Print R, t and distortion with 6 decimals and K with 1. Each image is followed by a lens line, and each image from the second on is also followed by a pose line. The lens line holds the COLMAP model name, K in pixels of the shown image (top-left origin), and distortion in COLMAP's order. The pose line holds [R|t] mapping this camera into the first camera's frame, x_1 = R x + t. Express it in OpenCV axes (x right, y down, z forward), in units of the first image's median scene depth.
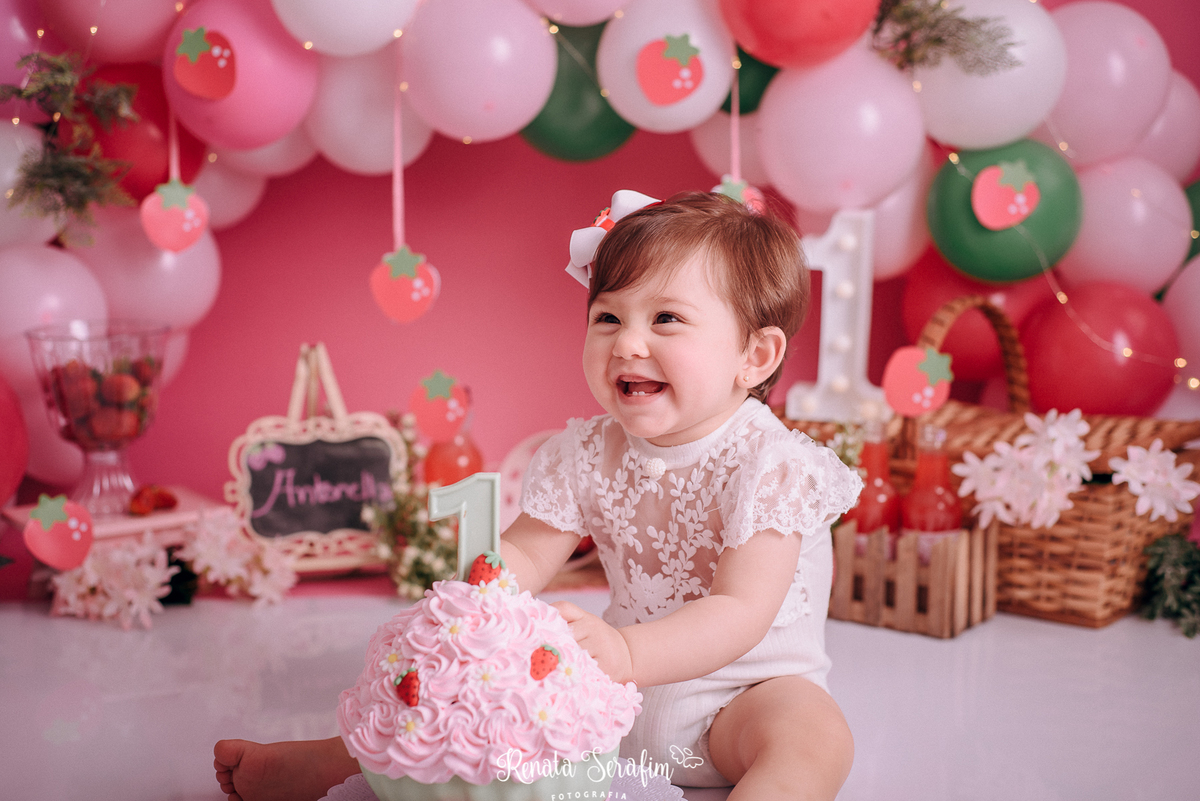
lens RADIAL K [[1694.9, 0, 607.0], [0, 1694.9, 409.9], [0, 0, 1]] dist [-0.059564, 0.000000]
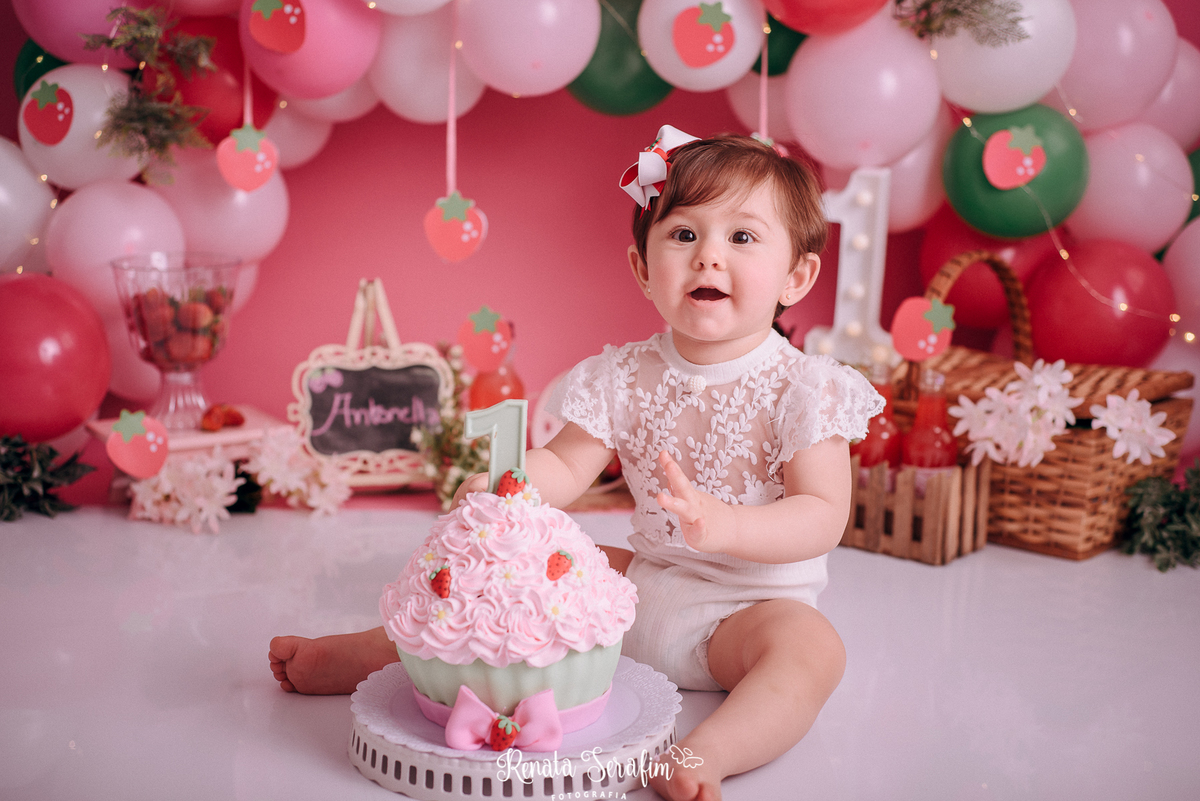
lens RADIAL K [[1694.9, 0, 602.0], [0, 1694.9, 409.6], [0, 0, 1]] dist [-0.059564, 0.000000]
pose [[0.998824, 0.029360, -0.038571, 0.020379], [-0.027855, 0.998851, 0.038997, -0.001633], [0.039671, -0.037877, 0.998495, -0.089962]]
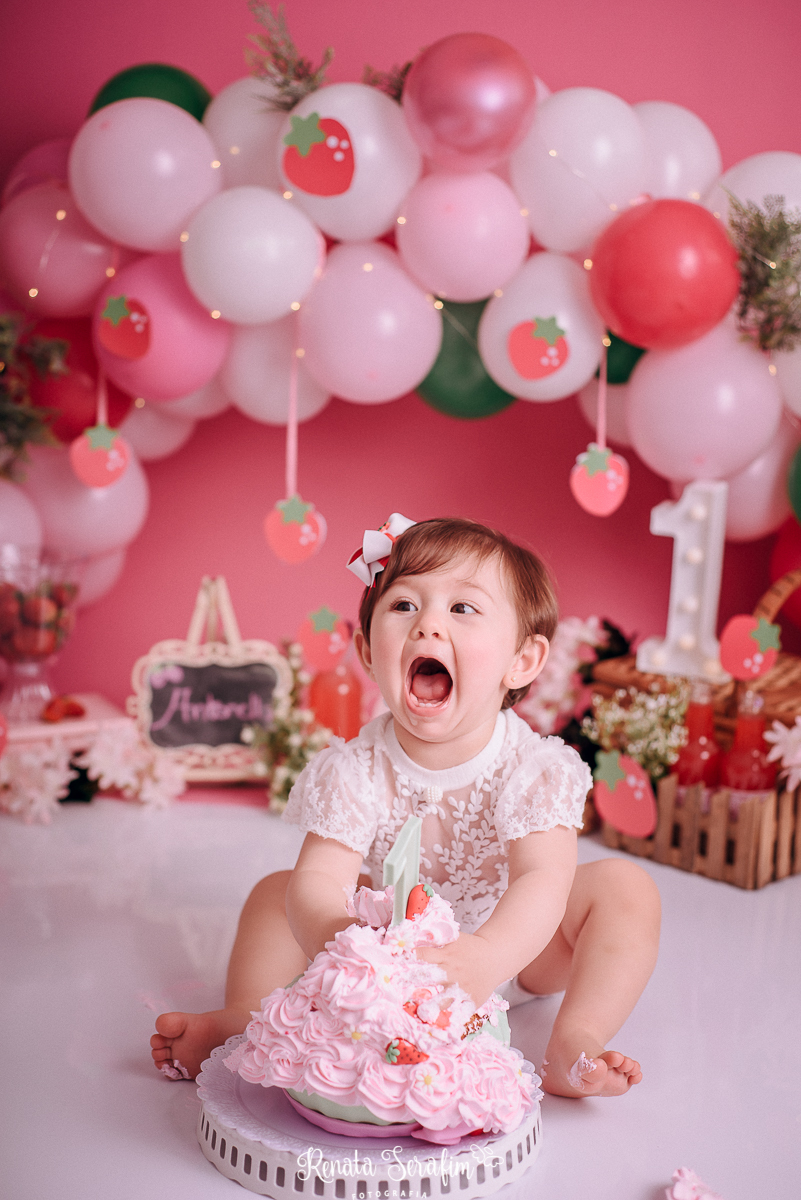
lens RADIAL K [[1694.9, 0, 391.5], [0, 1694.9, 611.5], [0, 0, 1]] dist [-0.059564, 0.000000]
pose [[0.988869, 0.057426, -0.137261, 0.100046], [-0.054874, 0.998244, 0.022313, -0.049195], [0.138301, -0.014532, 0.990284, -0.094286]]
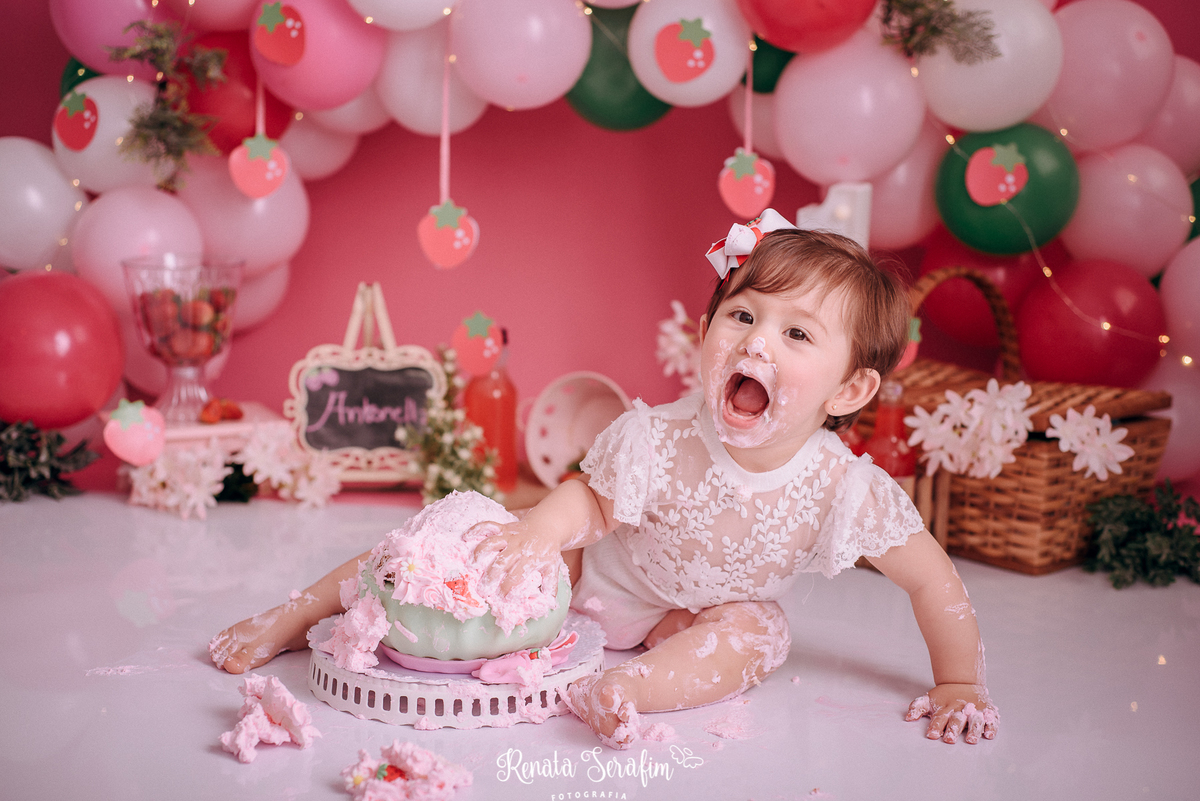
lens RADIAL K [[1694.9, 0, 592.7], [0, 1694.9, 406.7], [0, 0, 1]] dist [-0.059564, 0.000000]
pose [[0.989166, 0.056203, -0.135616, 0.137249], [-0.053989, 0.998342, 0.019953, 0.013388], [0.136512, -0.012415, 0.990561, -0.109586]]
